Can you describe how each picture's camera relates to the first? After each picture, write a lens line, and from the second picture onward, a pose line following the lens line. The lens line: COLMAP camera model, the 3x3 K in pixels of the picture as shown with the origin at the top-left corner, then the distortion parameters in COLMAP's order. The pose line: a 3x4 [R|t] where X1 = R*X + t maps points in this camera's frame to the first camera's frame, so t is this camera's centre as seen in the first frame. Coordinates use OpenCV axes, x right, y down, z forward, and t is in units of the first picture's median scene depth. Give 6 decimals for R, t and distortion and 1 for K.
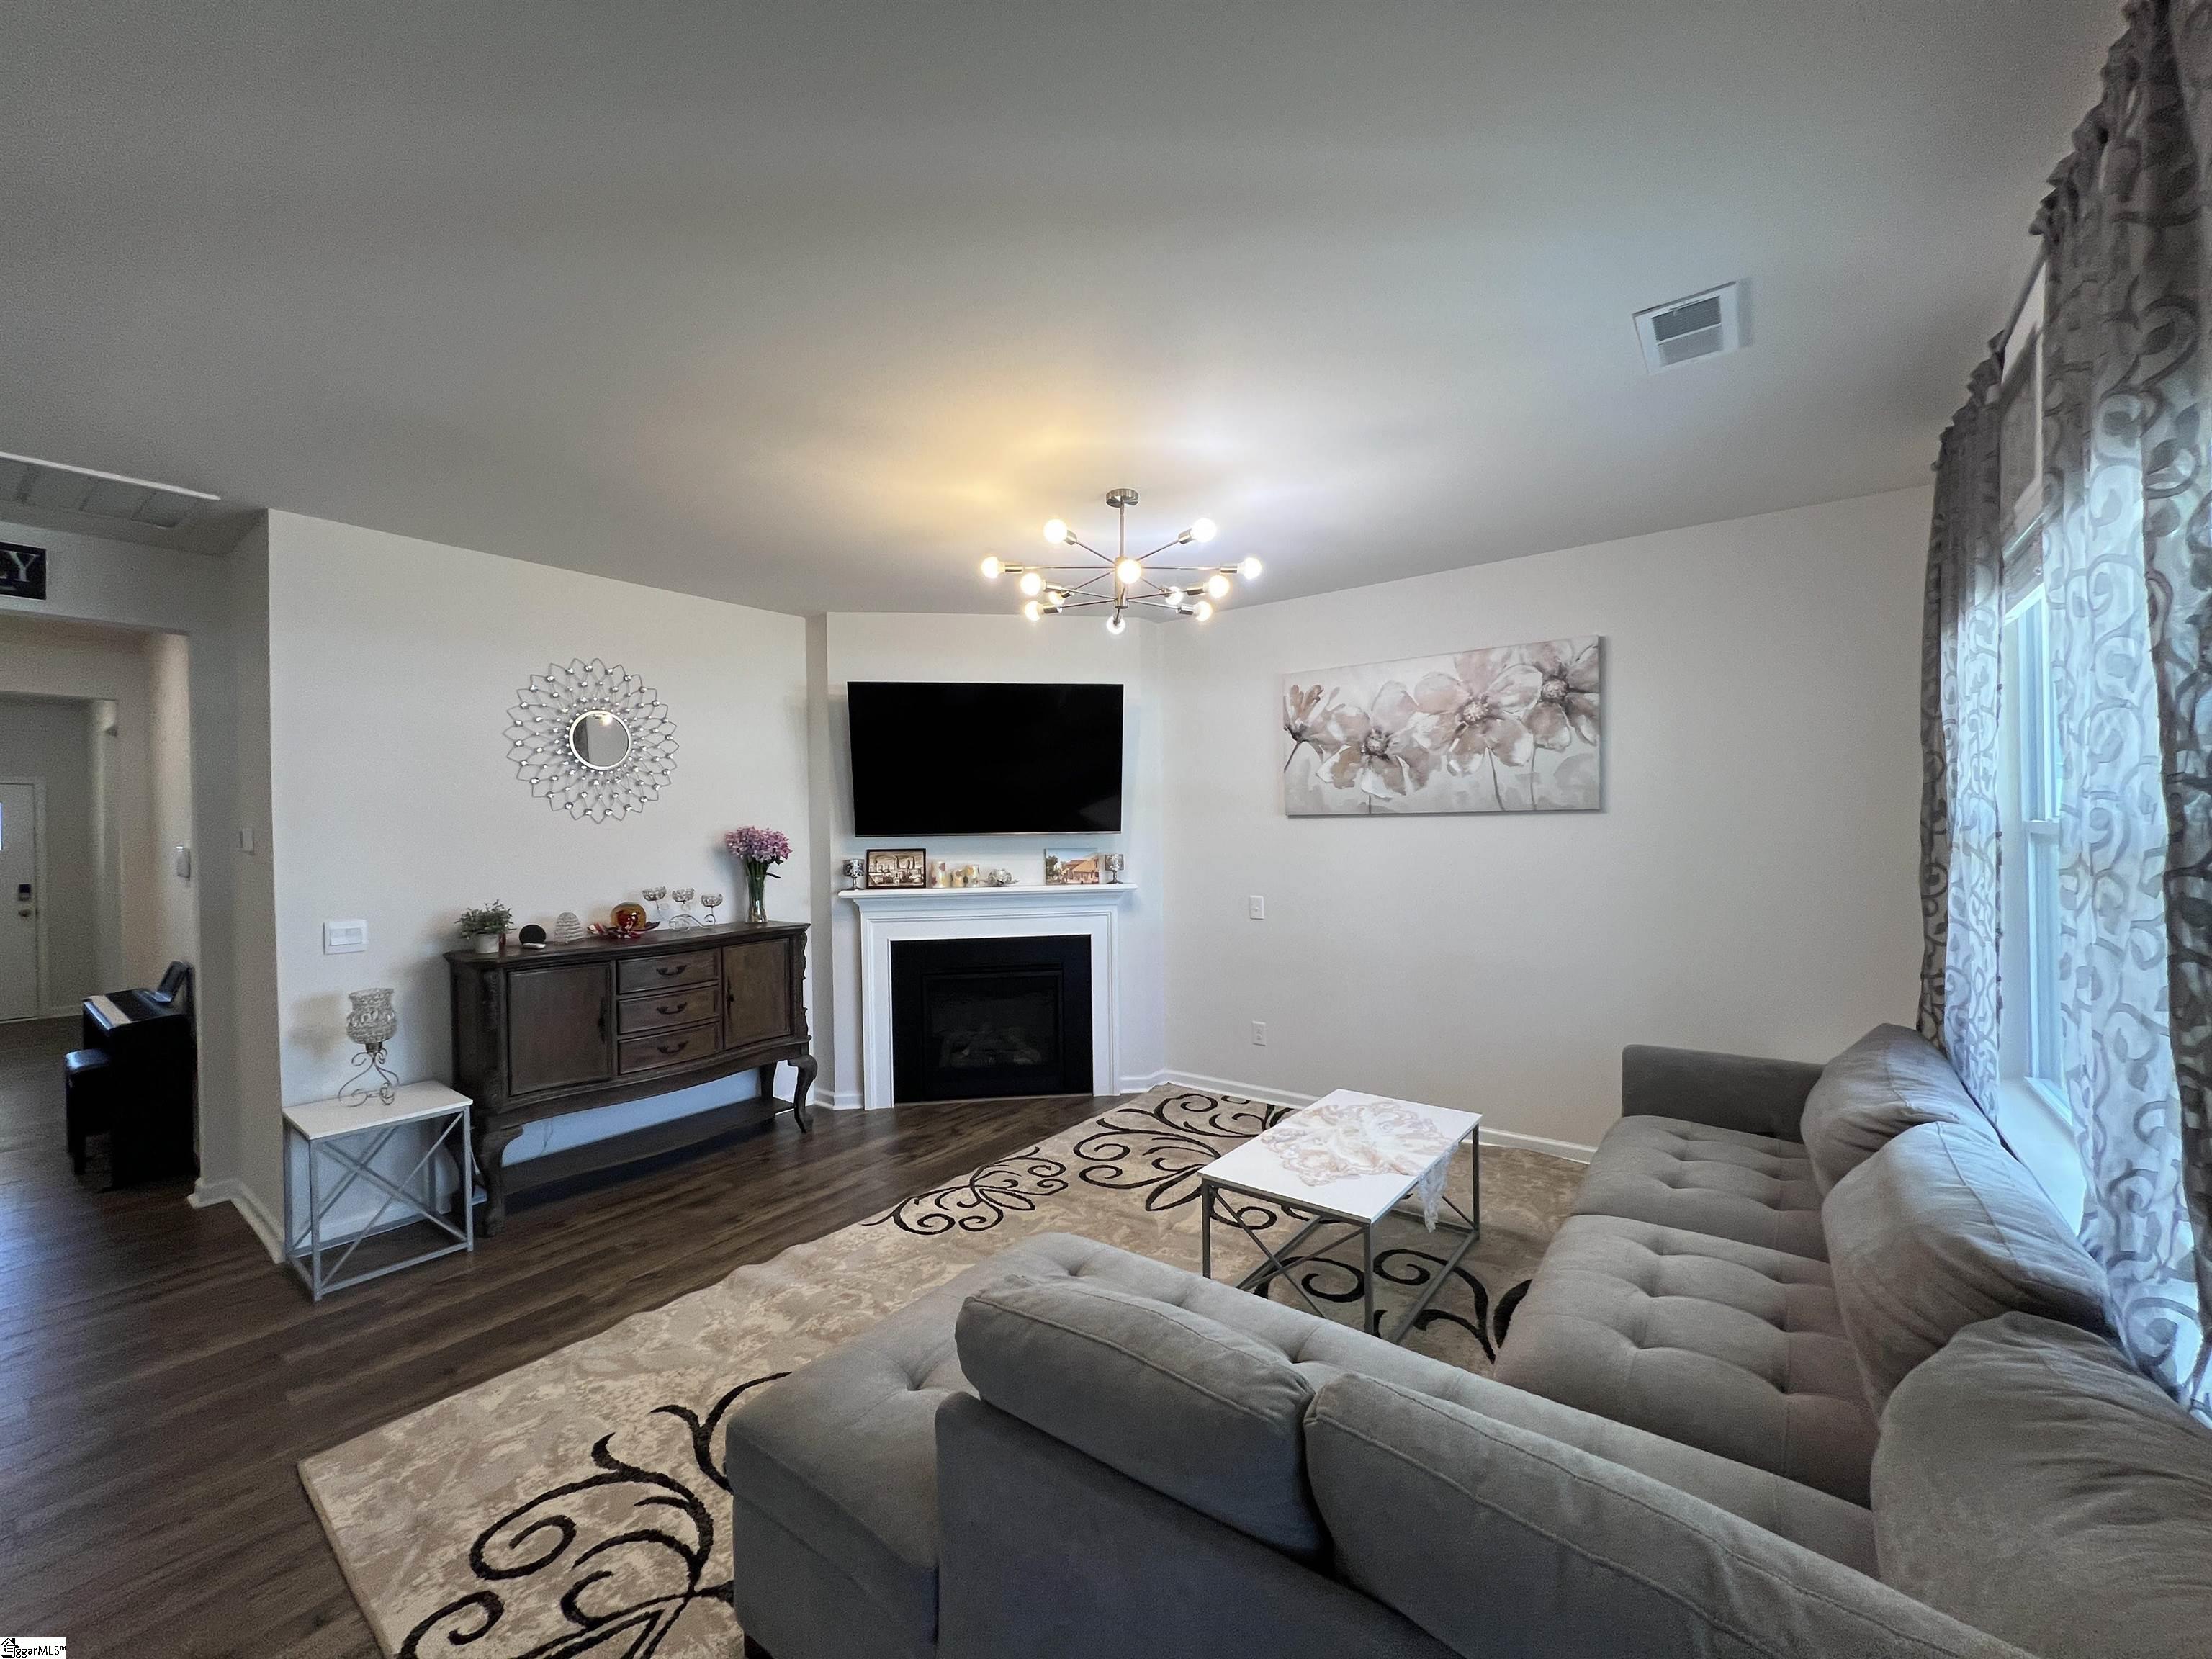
lens RADIAL K [[881.4, 0, 1103.3], [0, 881.4, 834.0], [0, 0, 1]] dist [-0.002035, 0.000780]
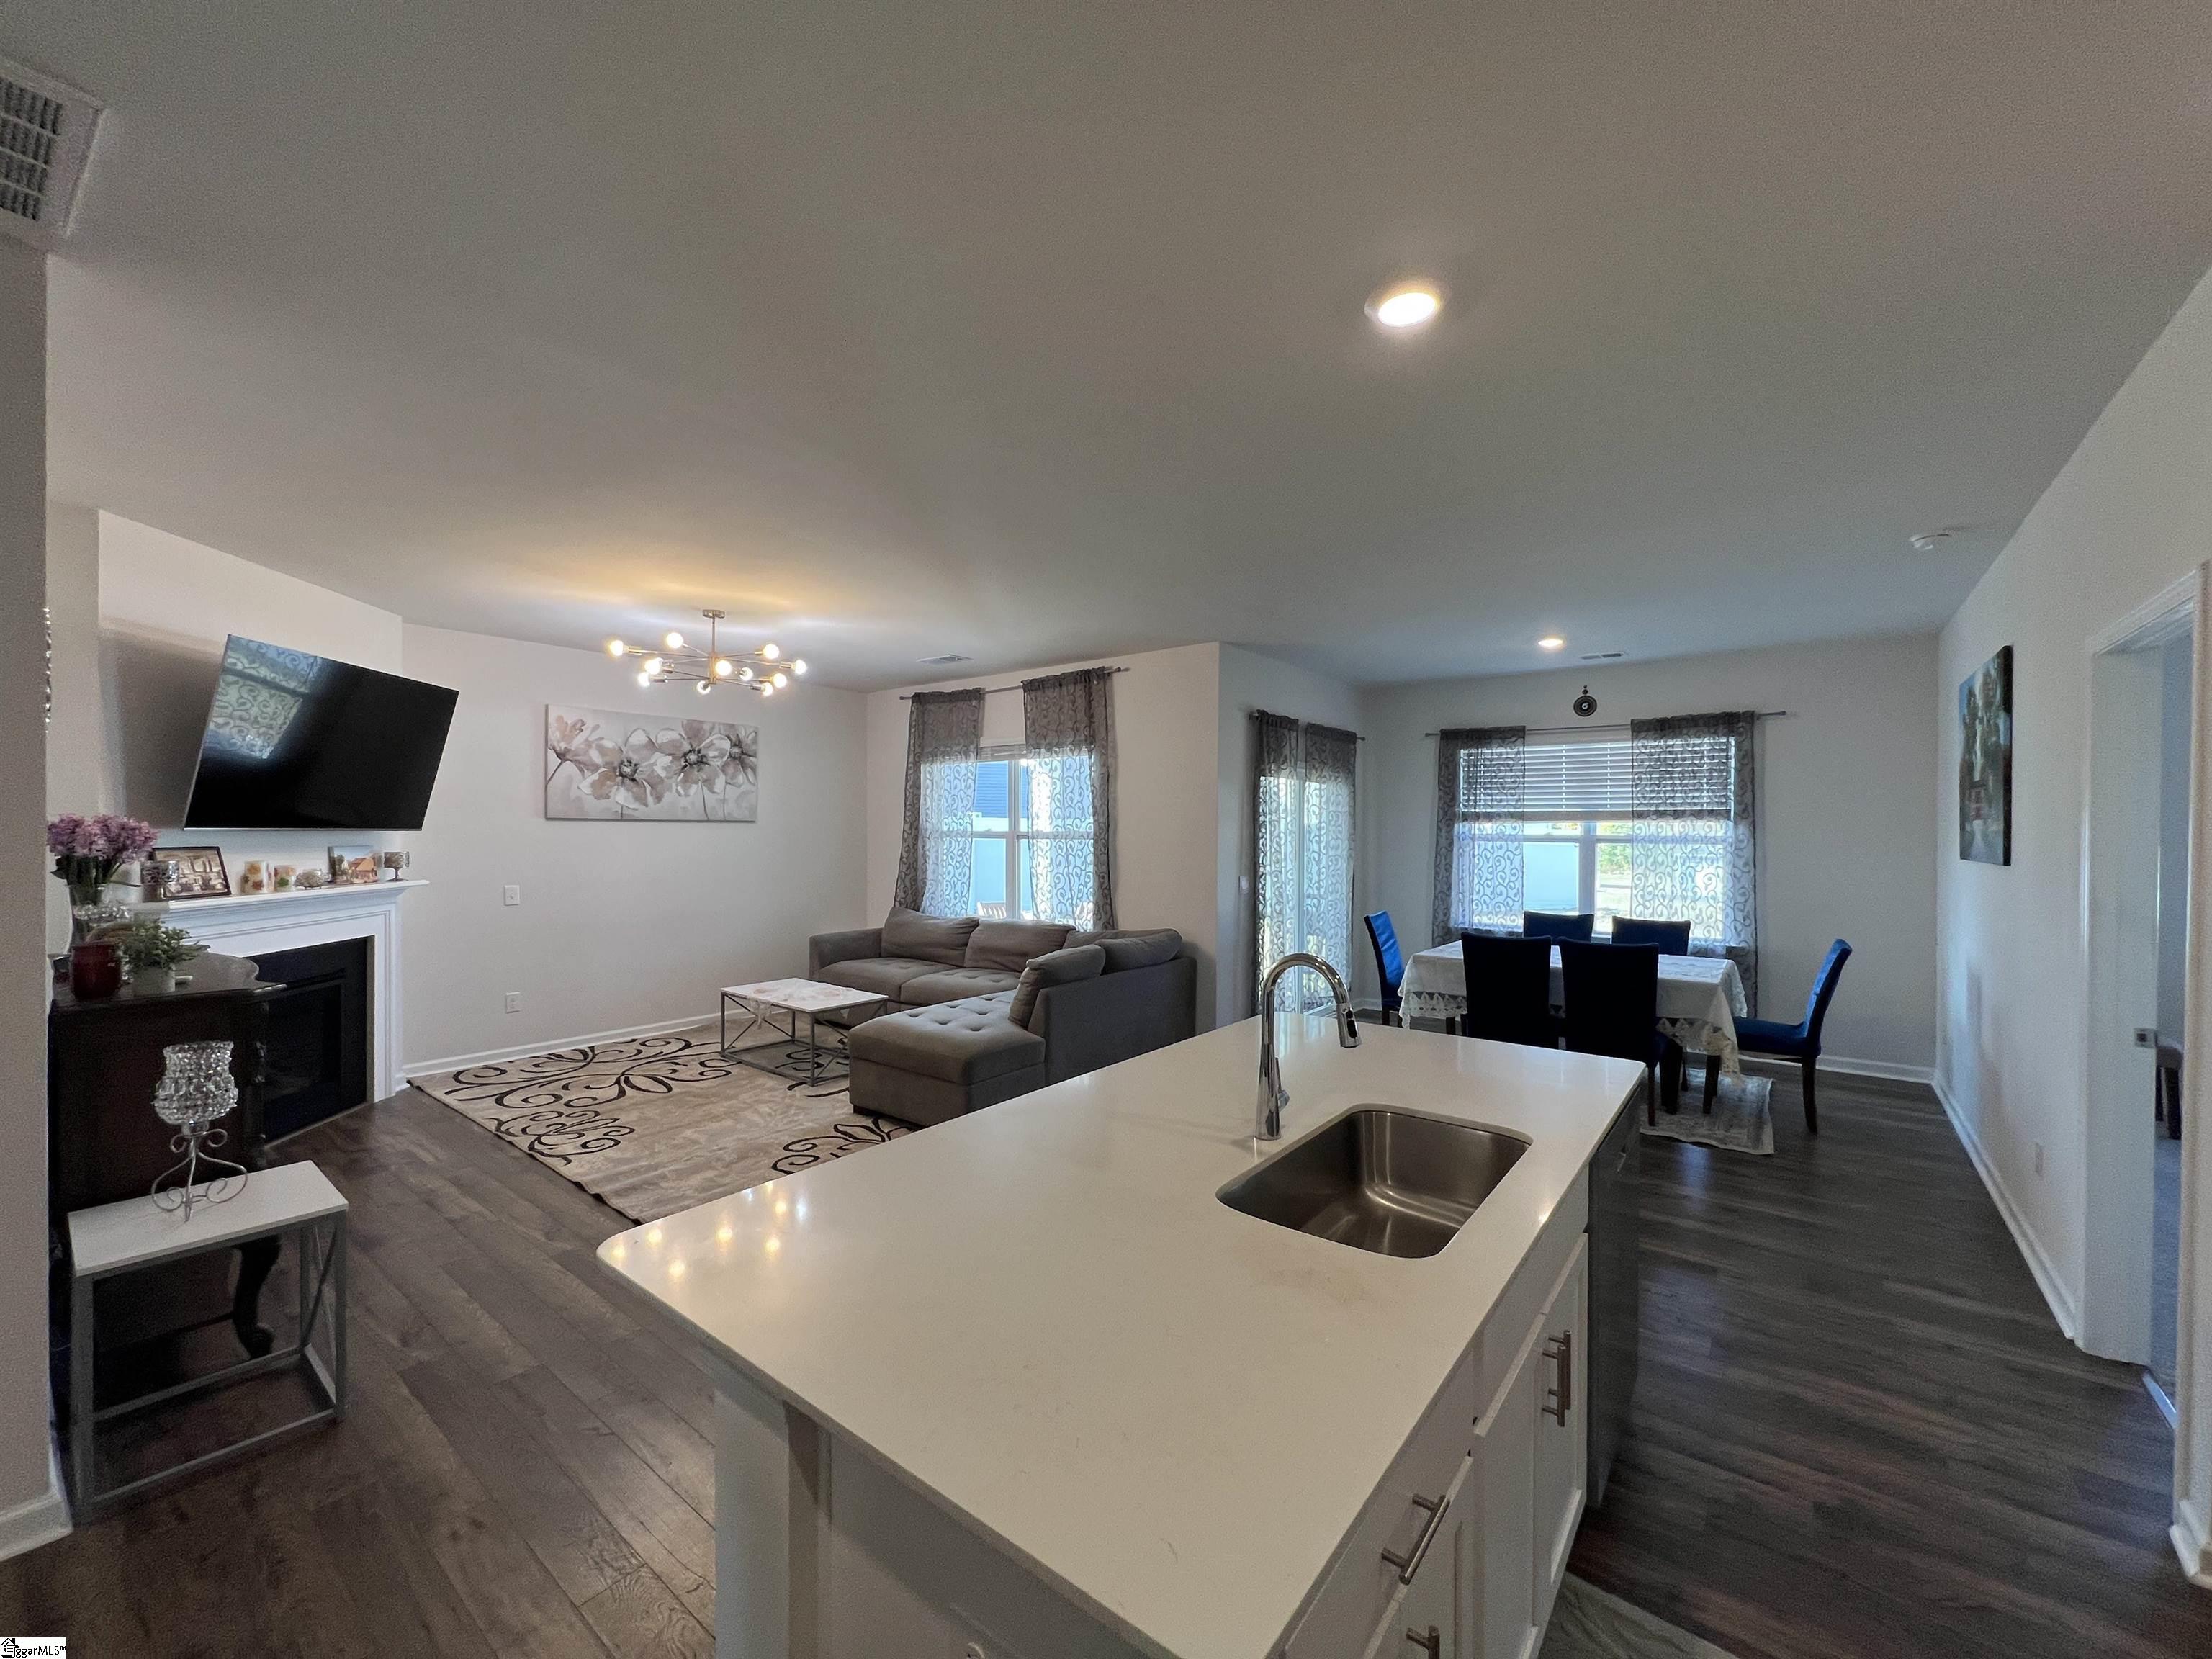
lens RADIAL K [[881.4, 0, 1112.7], [0, 881.4, 835.9], [0, 0, 1]] dist [-0.002035, 0.000780]
pose [[0.009415, 0.007723, 0.999926, -1.191797], [0.002380, 0.999967, -0.007746, 0.018207], [-0.999953, 0.002453, 0.009397, 0.224616]]
